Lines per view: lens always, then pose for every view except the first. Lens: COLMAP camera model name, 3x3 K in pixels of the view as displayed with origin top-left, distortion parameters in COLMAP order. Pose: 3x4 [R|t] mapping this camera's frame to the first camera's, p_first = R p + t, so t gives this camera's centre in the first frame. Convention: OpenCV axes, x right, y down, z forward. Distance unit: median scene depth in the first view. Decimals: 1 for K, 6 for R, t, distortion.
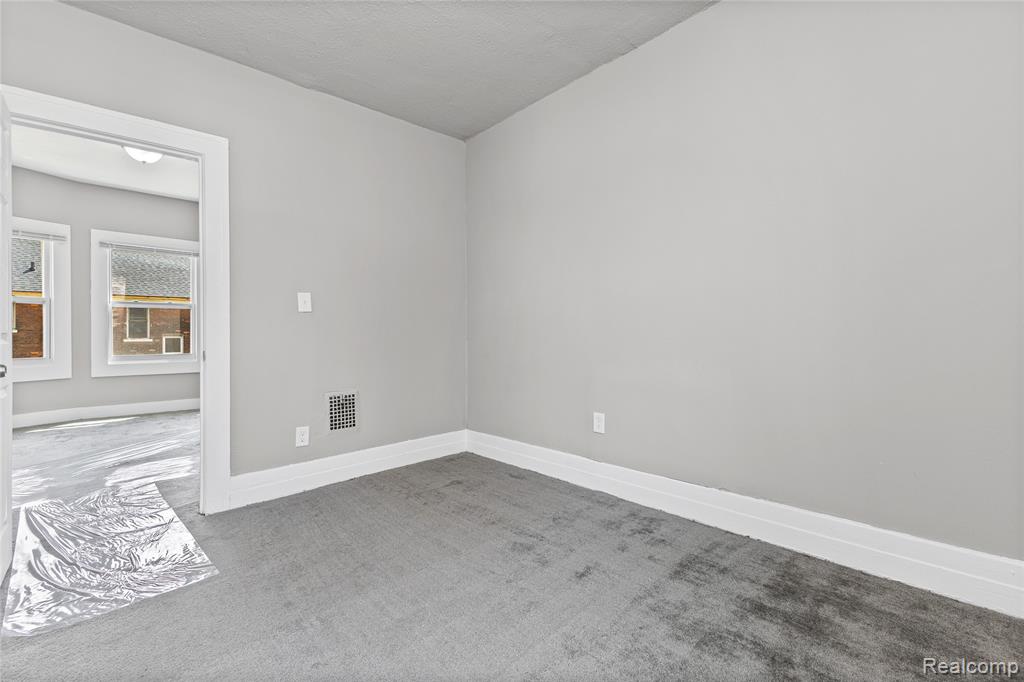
lens RADIAL K [[446.4, 0, 508.2], [0, 446.4, 332.4], [0, 0, 1]] dist [0.008032, 0.000010]
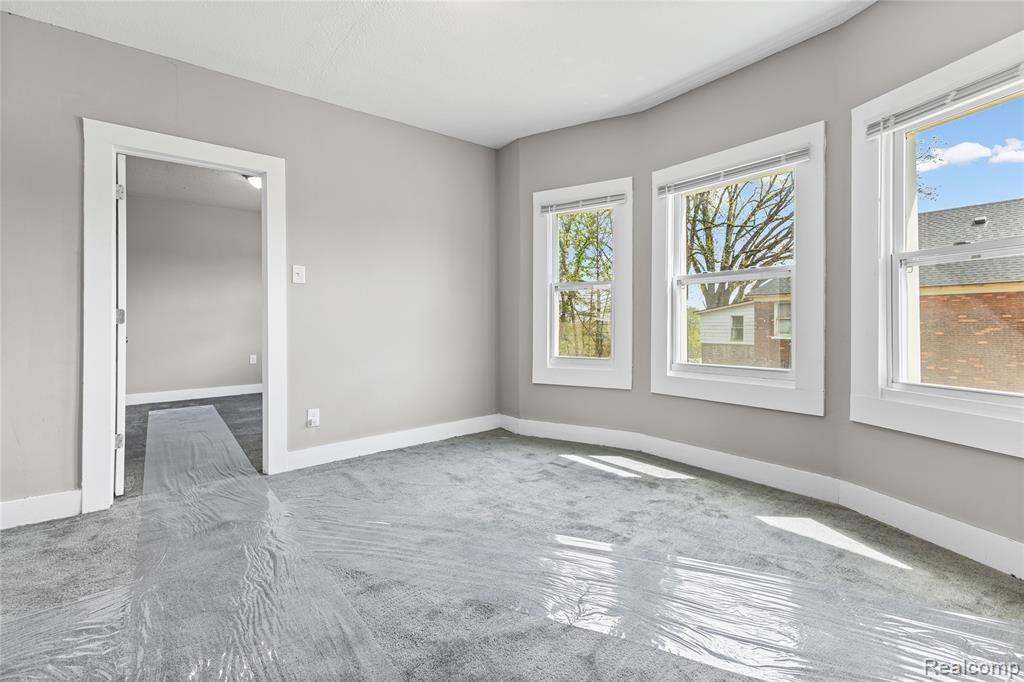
lens RADIAL K [[446.4, 0, 508.2], [0, 446.4, 332.4], [0, 0, 1]] dist [0.008032, 0.000010]
pose [[-0.076480, 0.008304, -0.997037, -0.058891], [-0.006826, 0.999938, 0.008852, 0.001194], [0.997048, 0.007483, -0.076418, 0.202247]]
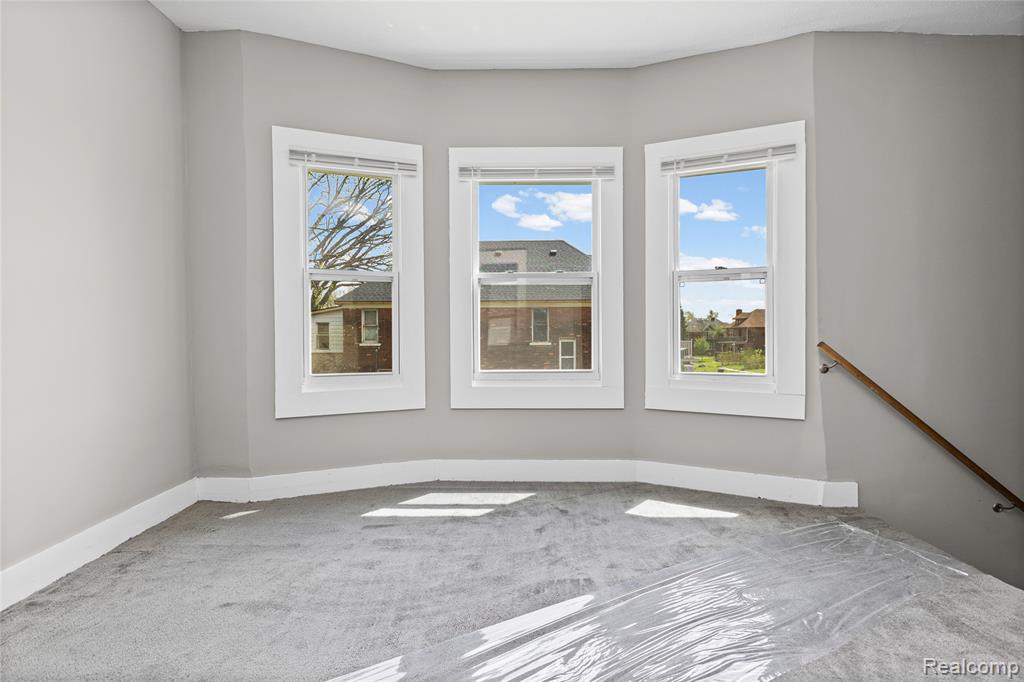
lens RADIAL K [[491.2, 0, 509.9], [0, 491.2, 340.9], [0, 0, 1]] dist [0.000690, 0.000427]
pose [[0.725144, 0.001292, -0.688596, -0.107277], [0.005610, 0.999954, 0.007783, 0.002359], [0.688575, -0.009507, 0.725103, 0.145109]]
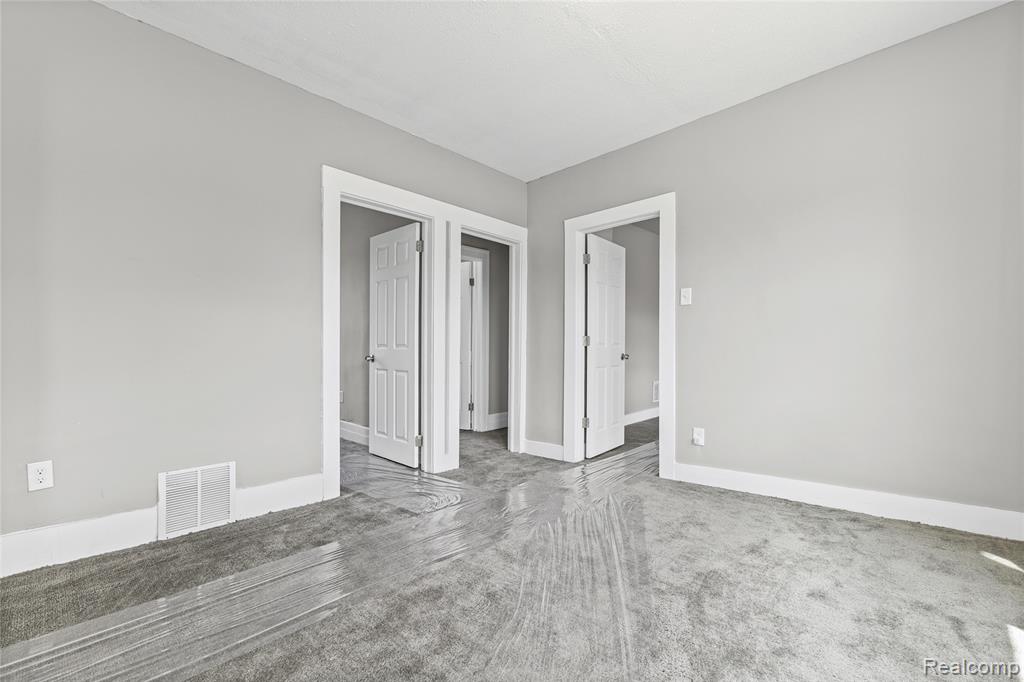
lens RADIAL K [[450.8, 0, 523.7], [0, 450.8, 362.0], [0, 0, 1]] dist [-0.000661, -0.000100]
pose [[-0.996403, 0.005429, -0.084565, -0.133129], [0.002632, 0.999447, 0.033150, 0.001075], [0.084698, 0.032809, -0.995866, 0.273677]]
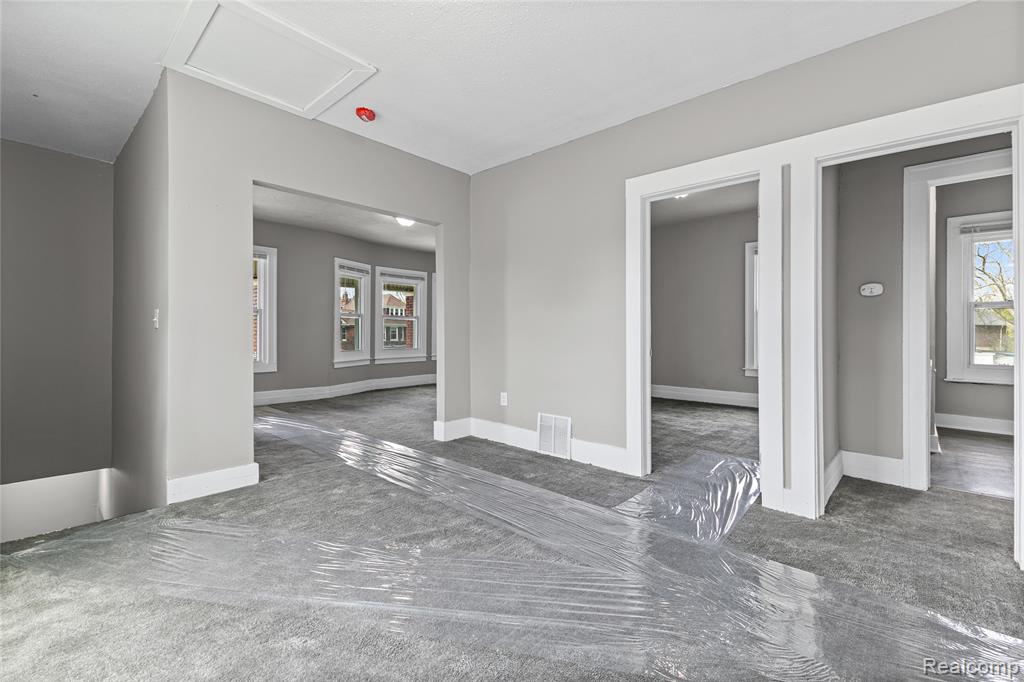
lens RADIAL K [[446.4, 0, 508.2], [0, 446.4, 332.4], [0, 0, 1]] dist [0.008032, 0.000010]
pose [[-0.080549, 0.009585, 0.996705, -0.235797], [0.001164, 0.999954, -0.009522, 0.000474], [-0.996750, 0.000393, -0.080556, 0.184634]]
